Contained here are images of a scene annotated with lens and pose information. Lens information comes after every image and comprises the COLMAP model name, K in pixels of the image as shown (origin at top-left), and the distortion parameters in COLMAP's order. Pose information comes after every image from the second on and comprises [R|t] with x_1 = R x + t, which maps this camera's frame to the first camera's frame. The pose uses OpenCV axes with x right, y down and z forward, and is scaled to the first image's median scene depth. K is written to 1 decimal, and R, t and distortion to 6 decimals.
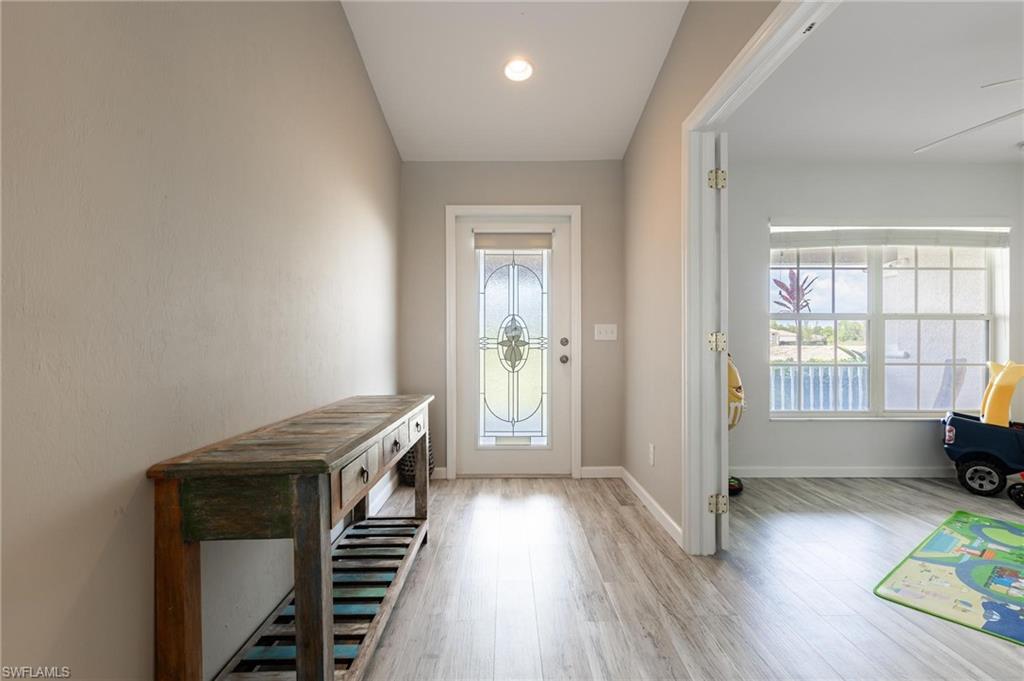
lens RADIAL K [[475.9, 0, 511.1], [0, 475.9, 347.4], [0, 0, 1]] dist [-0.004103, -0.000508]
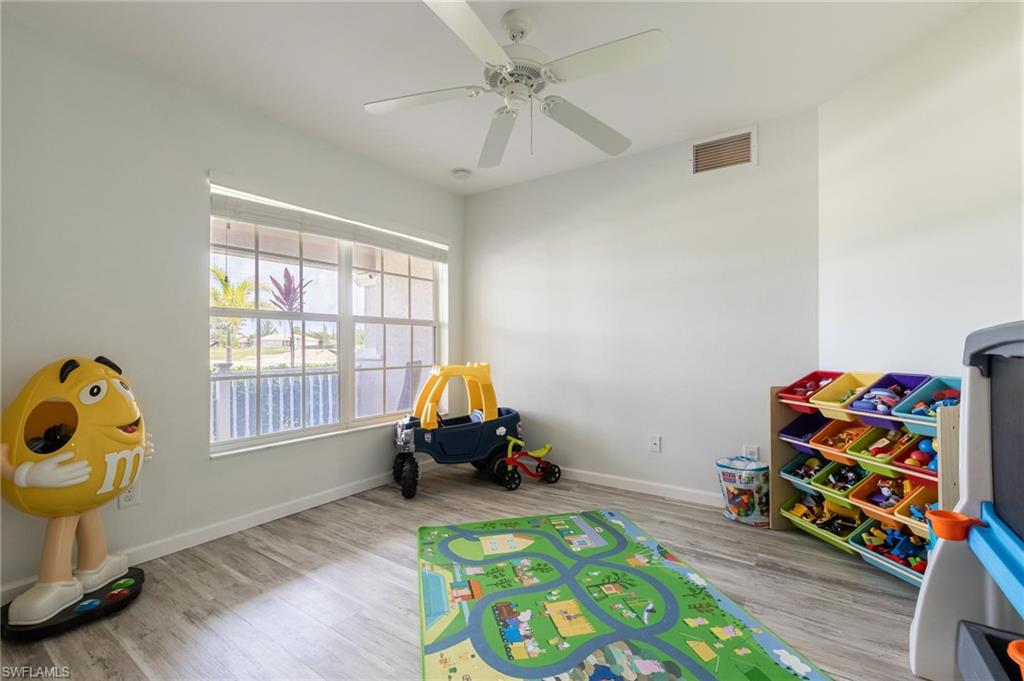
lens RADIAL K [[436.7, 0, 514.1], [0, 436.7, 342.1], [0, 0, 1]] dist [0.001905, -0.003153]
pose [[0.573395, 0.003586, 0.819271, 0.268090], [0.010054, 0.999884, -0.011413, -0.006512], [-0.819217, 0.014781, 0.573293, 0.254640]]
